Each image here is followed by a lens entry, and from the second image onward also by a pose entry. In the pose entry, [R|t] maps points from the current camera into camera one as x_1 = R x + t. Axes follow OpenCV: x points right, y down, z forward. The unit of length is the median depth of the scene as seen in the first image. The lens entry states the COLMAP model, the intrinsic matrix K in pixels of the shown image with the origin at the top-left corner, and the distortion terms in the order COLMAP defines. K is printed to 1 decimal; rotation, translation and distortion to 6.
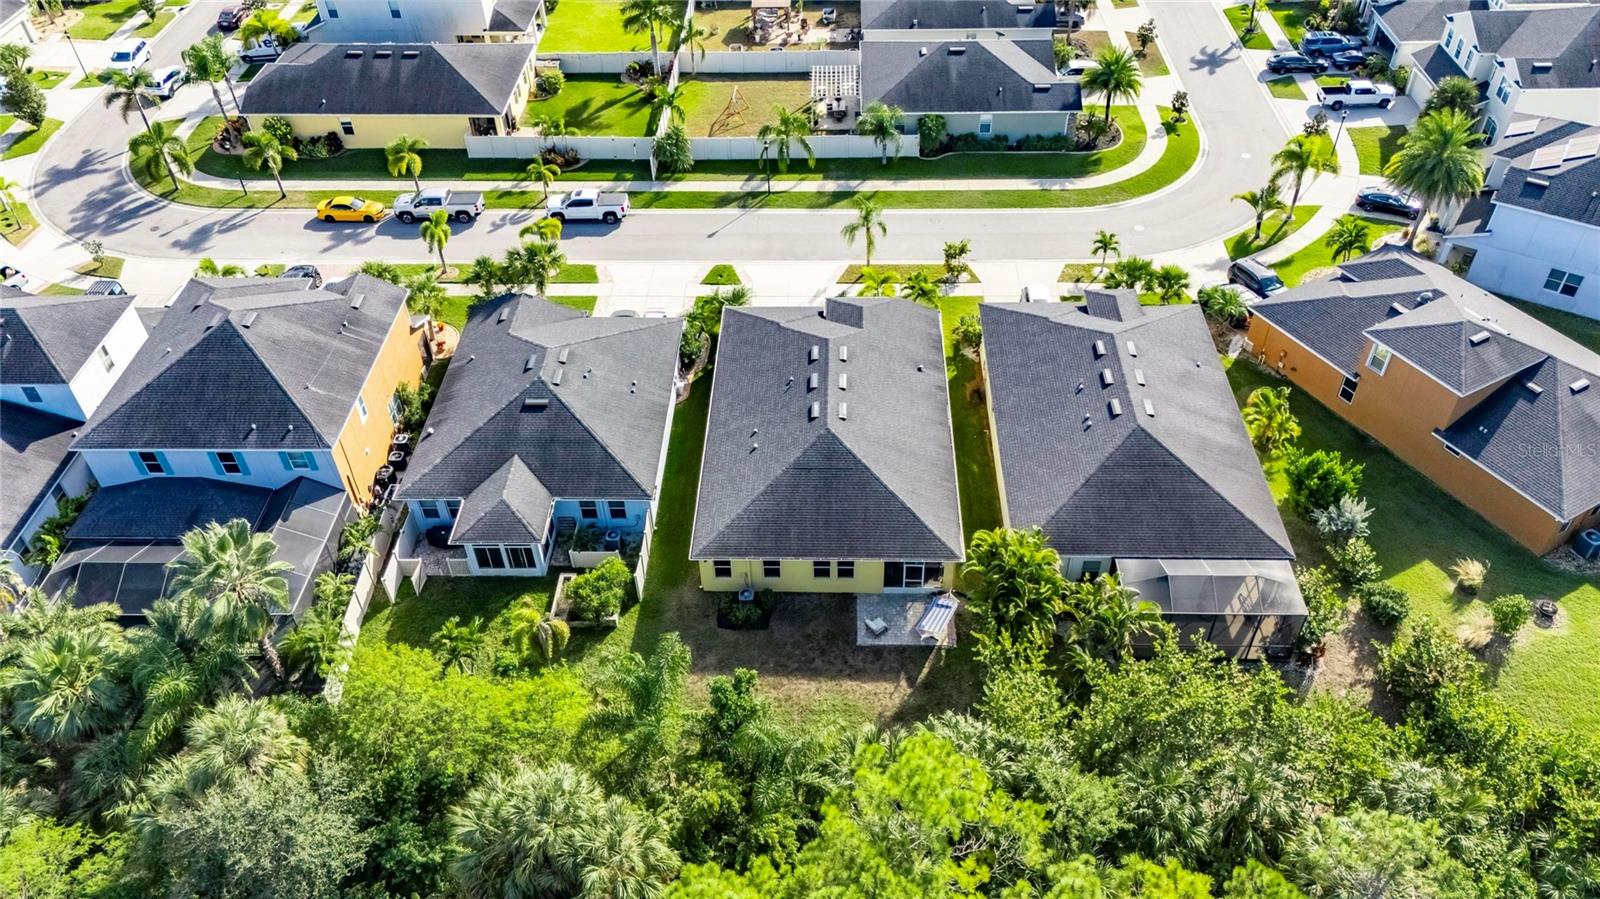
lens RADIAL K [[1178.8, 0, 805.7], [0, 1178.8, 448.8], [0, 0, 1]] dist [0.070551, -0.069177]
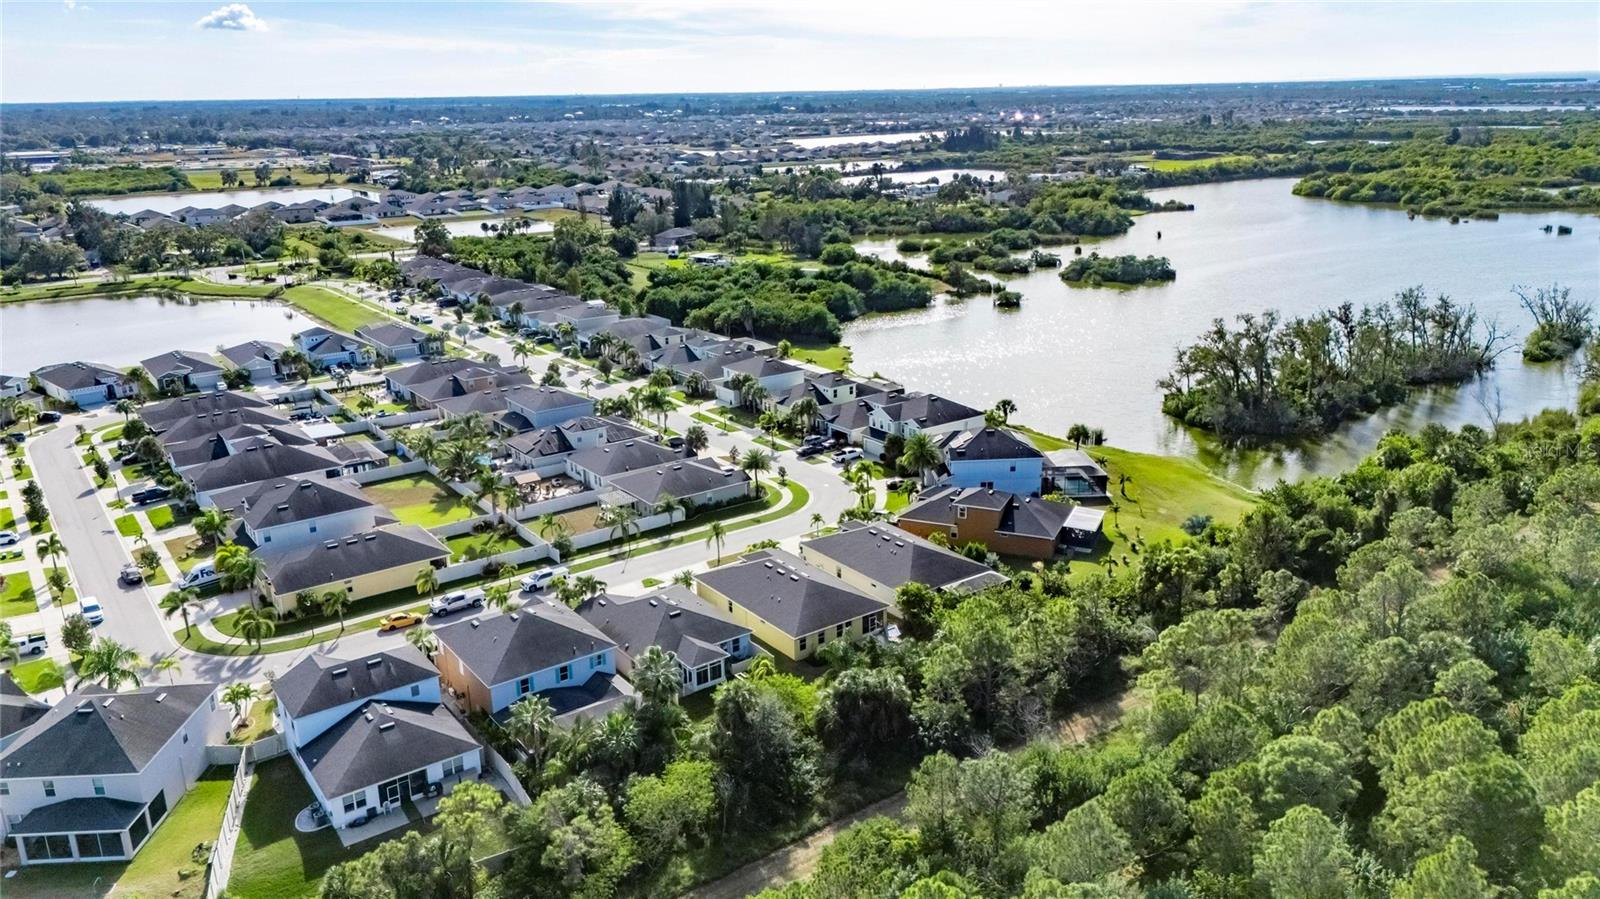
lens RADIAL K [[1178.8, 0, 805.7], [0, 1178.8, 448.8], [0, 0, 1]] dist [0.070551, -0.069177]
pose [[0.792464, -0.173119, 0.584834, -0.818723], [0.411475, 0.859538, -0.303123, 0.291500], [-0.450210, 0.480858, 0.752387, -0.510799]]
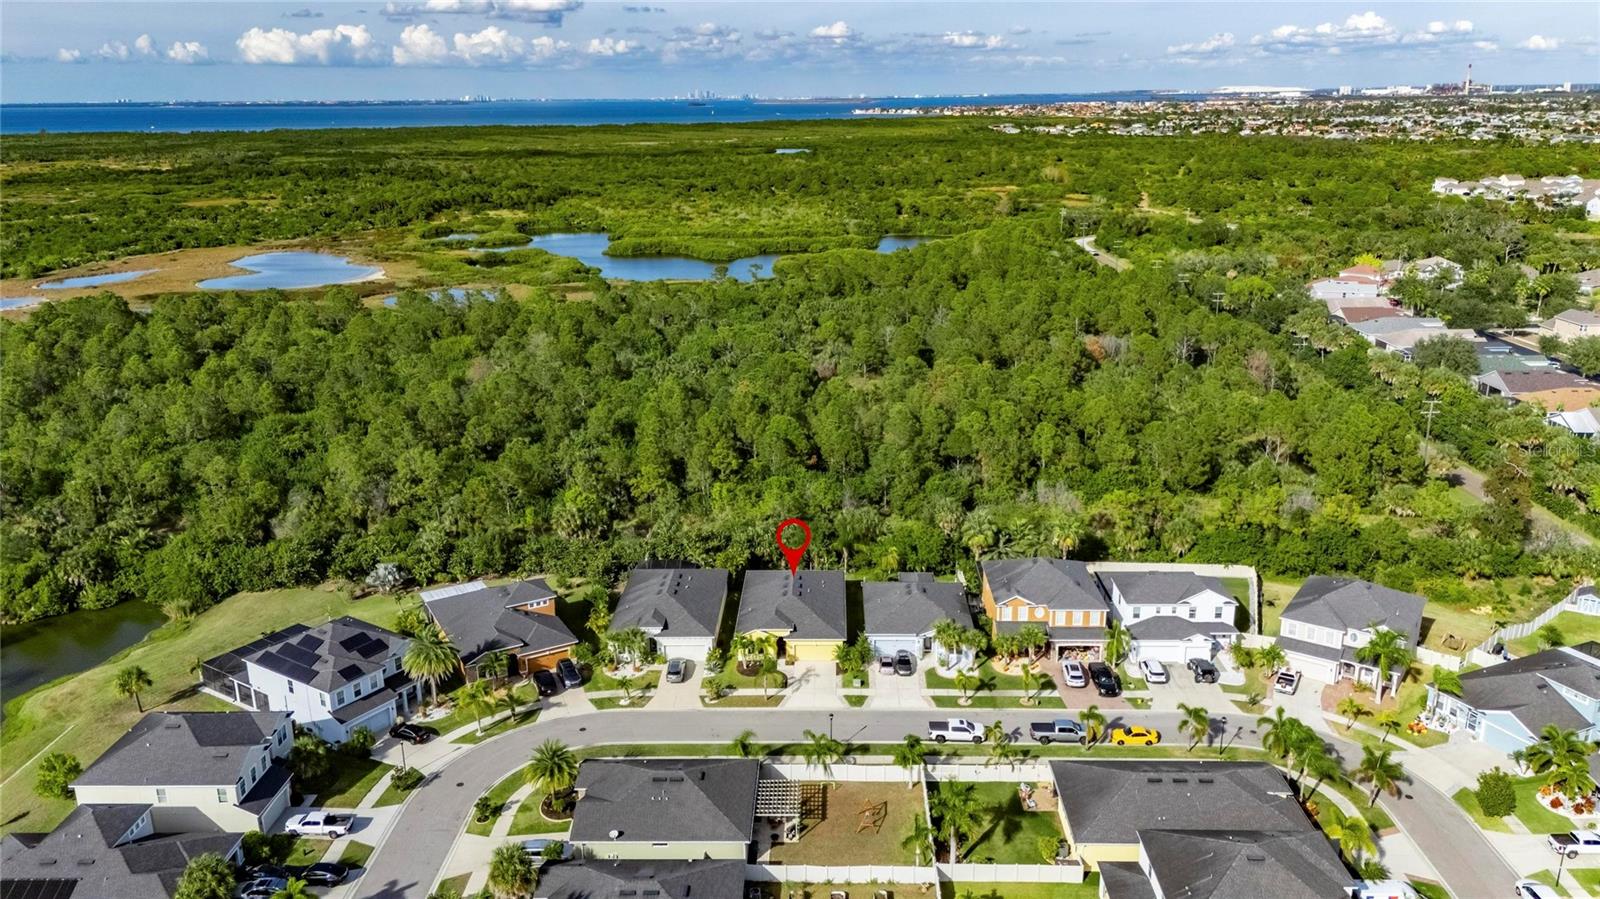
lens RADIAL K [[1178.8, 0, 805.7], [0, 1178.8, 448.8], [0, 0, 1]] dist [0.070551, -0.069177]
pose [[-0.999461, 0.032120, 0.006757, -0.021492], [0.022346, 0.515051, 0.856868, -1.544470], [0.024042, 0.856558, -0.515491, 1.384865]]
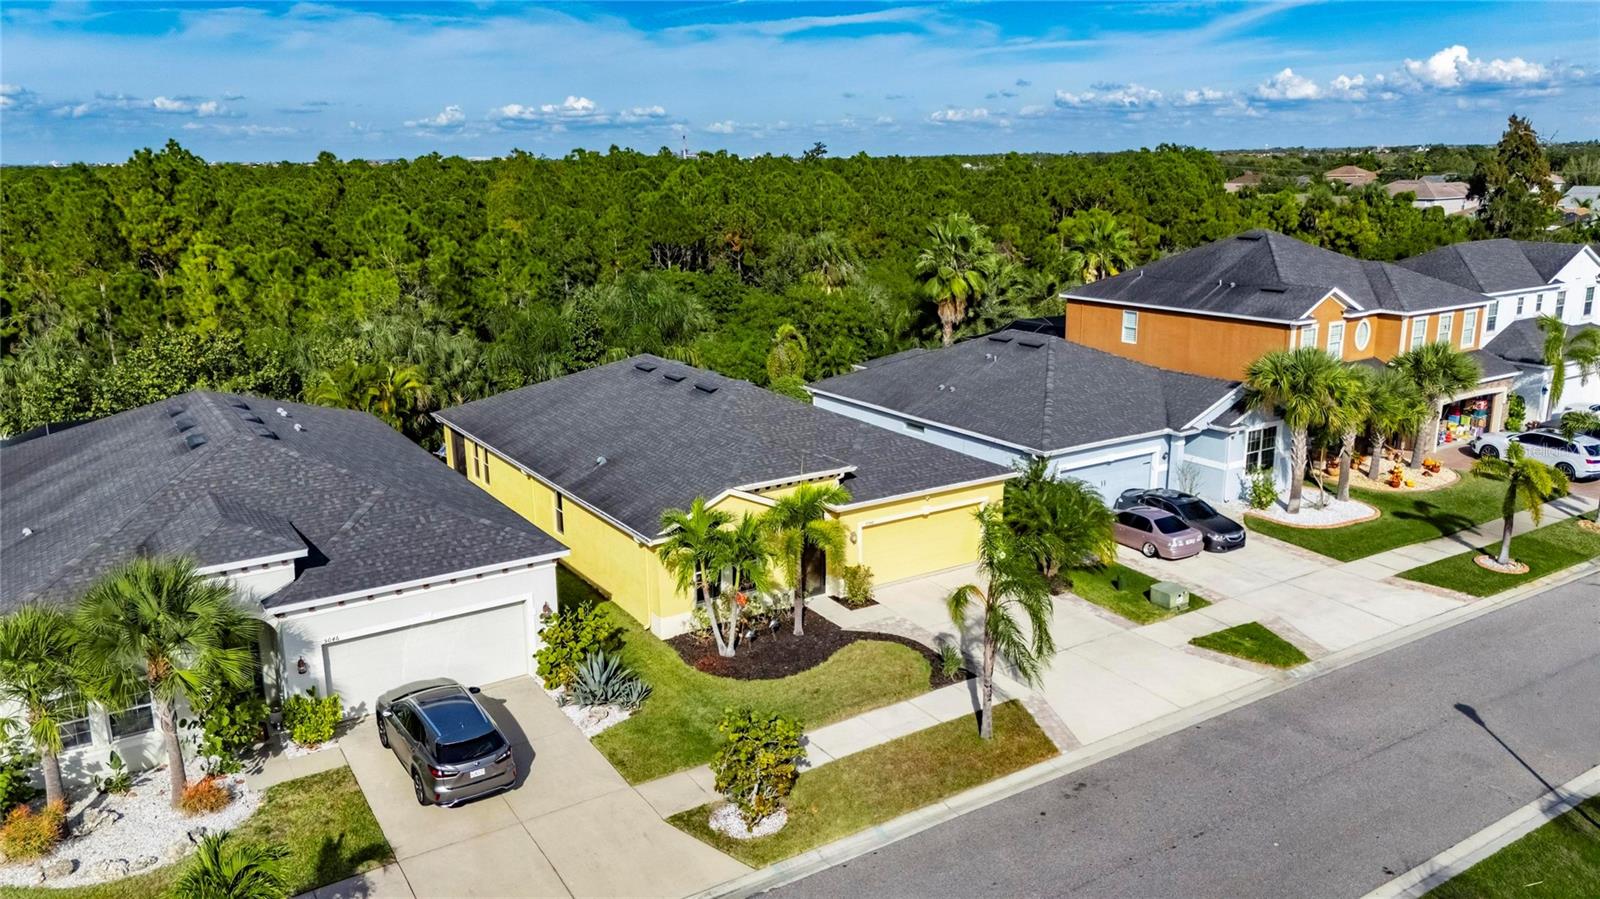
lens RADIAL K [[1178.8, 0, 805.7], [0, 1178.8, 448.8], [0, 0, 1]] dist [0.070551, -0.069177]
pose [[-0.824289, 0.163234, -0.542127, 0.239023], [-0.359422, 0.588971, 0.723829, -0.383761], [0.437451, 0.791497, -0.426813, 0.947820]]
